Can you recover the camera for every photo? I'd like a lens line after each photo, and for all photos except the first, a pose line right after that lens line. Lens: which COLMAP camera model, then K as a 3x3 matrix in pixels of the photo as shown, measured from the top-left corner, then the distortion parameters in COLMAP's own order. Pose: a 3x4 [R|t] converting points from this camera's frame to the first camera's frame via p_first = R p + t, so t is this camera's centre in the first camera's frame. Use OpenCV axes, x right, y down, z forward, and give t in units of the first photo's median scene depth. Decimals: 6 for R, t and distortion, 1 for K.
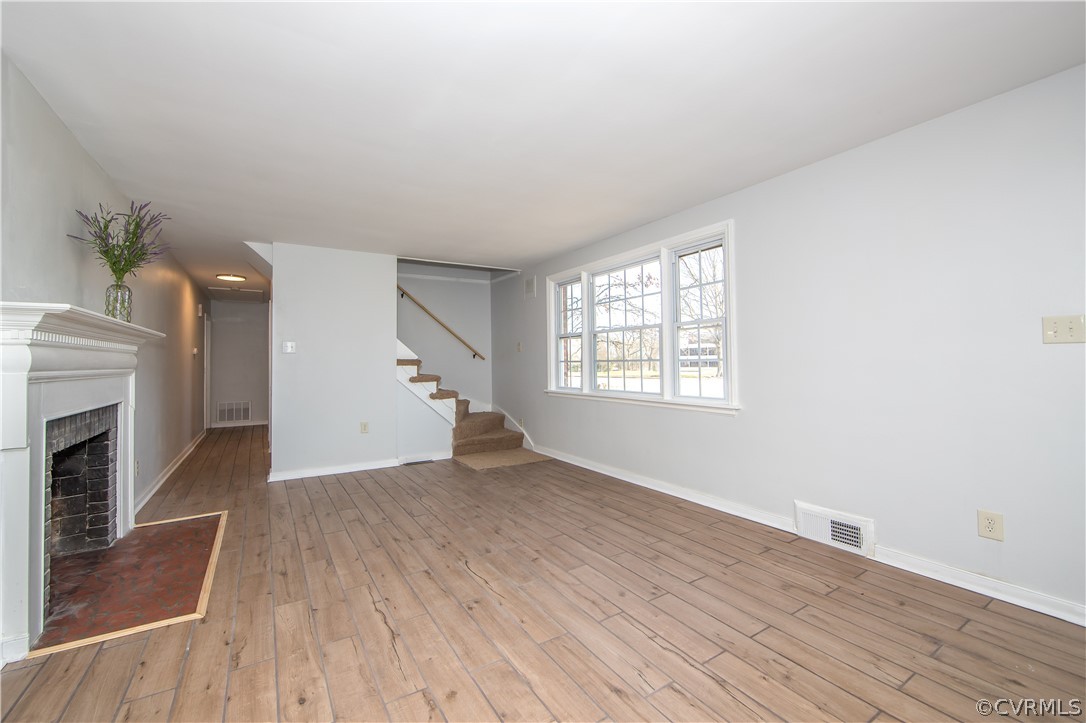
lens RADIAL K [[438.6, 0, 532.8], [0, 438.6, 350.2], [0, 0, 1]] dist [-0.010078, 0.000119]
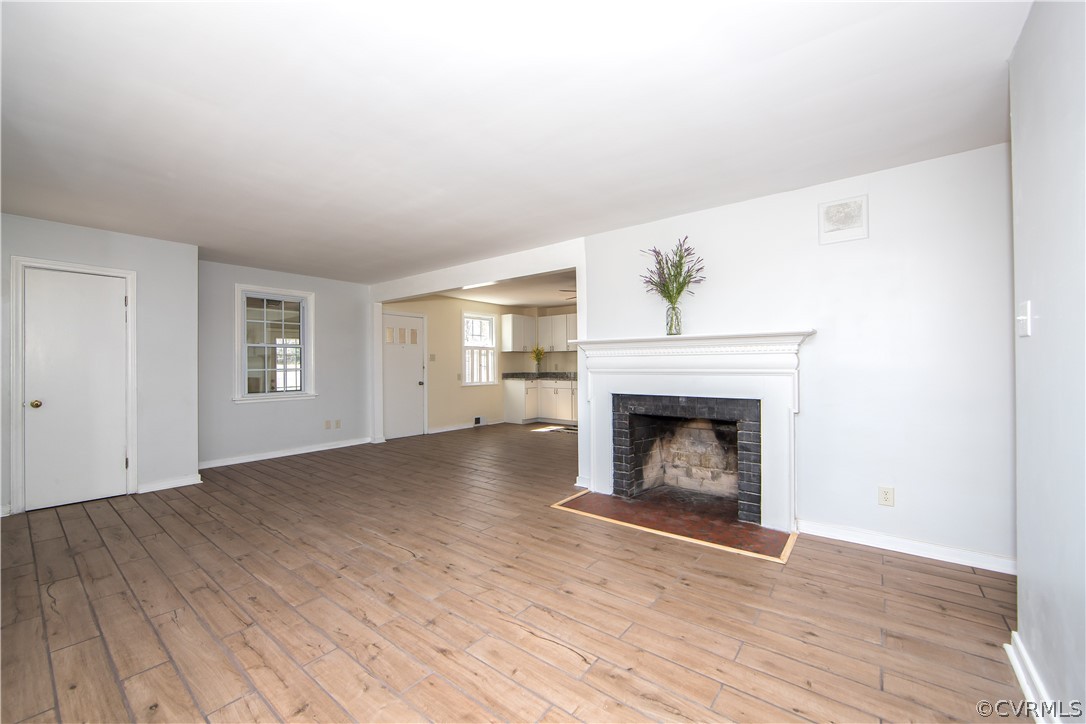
lens RADIAL K [[430.7, 0, 543.0], [0, 430.7, 362.0], [0, 0, 1]] dist [-0.011302, 0.000666]
pose [[-0.938161, 0.015603, -0.345846, -0.080658], [0.027059, 0.999233, -0.028320, 0.042765], [0.345139, -0.035927, -0.937864, 1.859735]]
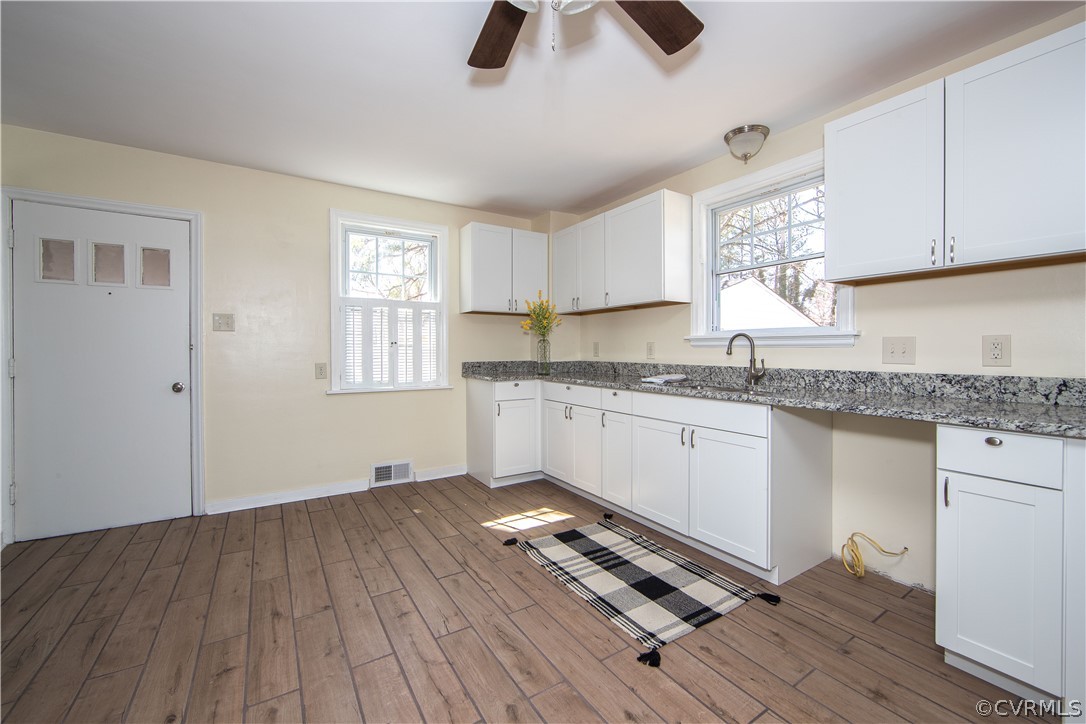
lens RADIAL K [[438.2, 0, 551.5], [0, 438.2, 354.1], [0, 0, 1]] dist [-0.011076, 0.000123]
pose [[-0.999541, 0.012189, -0.027739, -1.099554], [0.012702, 0.999750, -0.018380, 0.029564], [0.027508, -0.018724, -0.999446, 0.270411]]
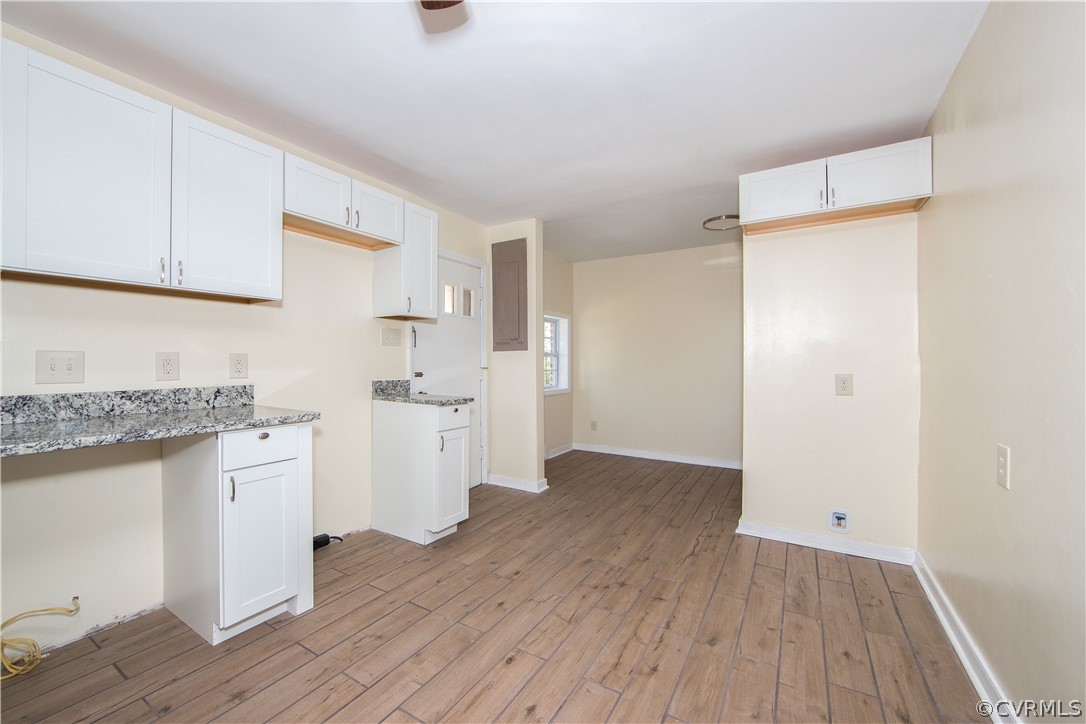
lens RADIAL K [[430.7, 0, 543.0], [0, 430.7, 362.0], [0, 0, 1]] dist [-0.011302, 0.000666]
pose [[0.457863, 0.012971, -0.888928, -0.871446], [0.020741, 0.999466, 0.025267, 0.009674], [0.888781, -0.030006, 0.457350, -0.108294]]
